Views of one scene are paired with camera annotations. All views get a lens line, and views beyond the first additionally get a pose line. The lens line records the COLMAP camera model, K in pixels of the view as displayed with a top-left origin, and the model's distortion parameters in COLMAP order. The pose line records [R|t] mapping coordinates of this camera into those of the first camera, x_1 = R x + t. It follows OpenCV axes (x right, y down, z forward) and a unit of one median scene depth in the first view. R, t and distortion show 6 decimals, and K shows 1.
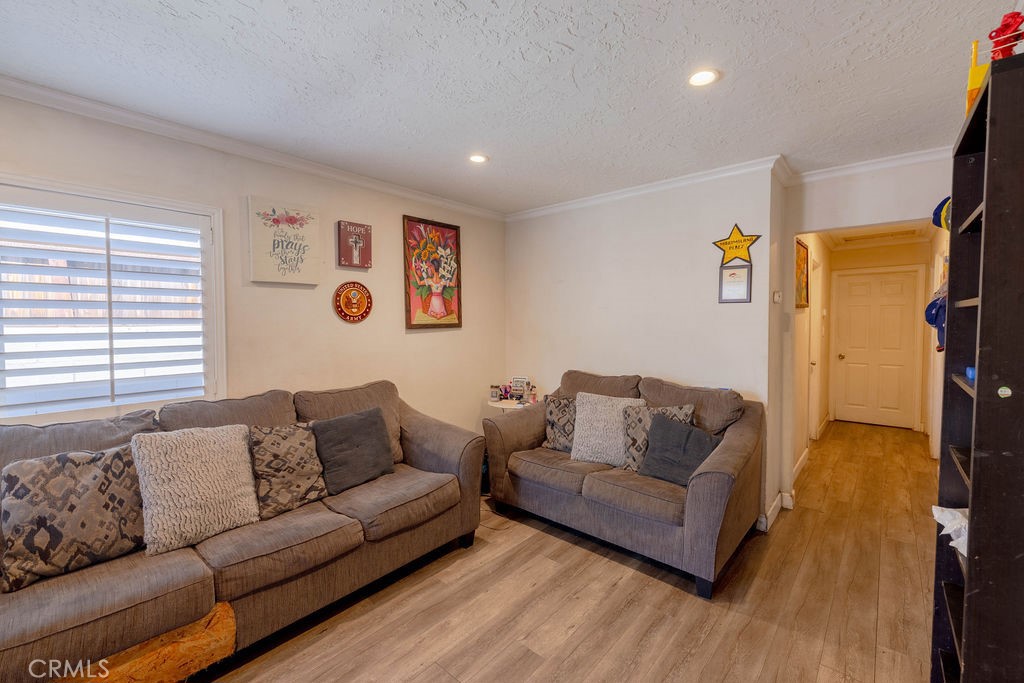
lens RADIAL K [[427.8, 0, 515.4], [0, 427.8, 337.4], [0, 0, 1]] dist [0.001809, 0.000251]
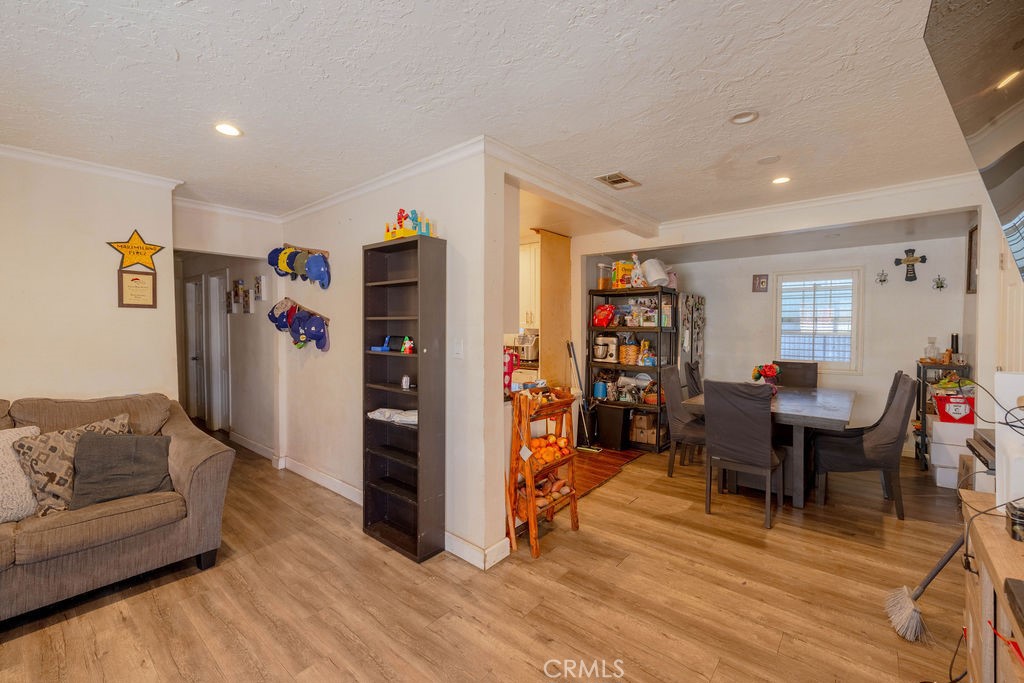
lens RADIAL K [[427.8, 0, 515.4], [0, 427.8, 337.4], [0, 0, 1]] dist [0.001809, 0.000251]
pose [[-0.020018, -0.025600, 0.999472, -0.546775], [0.038687, 0.998904, 0.026360, -0.003794], [-0.999051, 0.039195, -0.019005, 0.142534]]
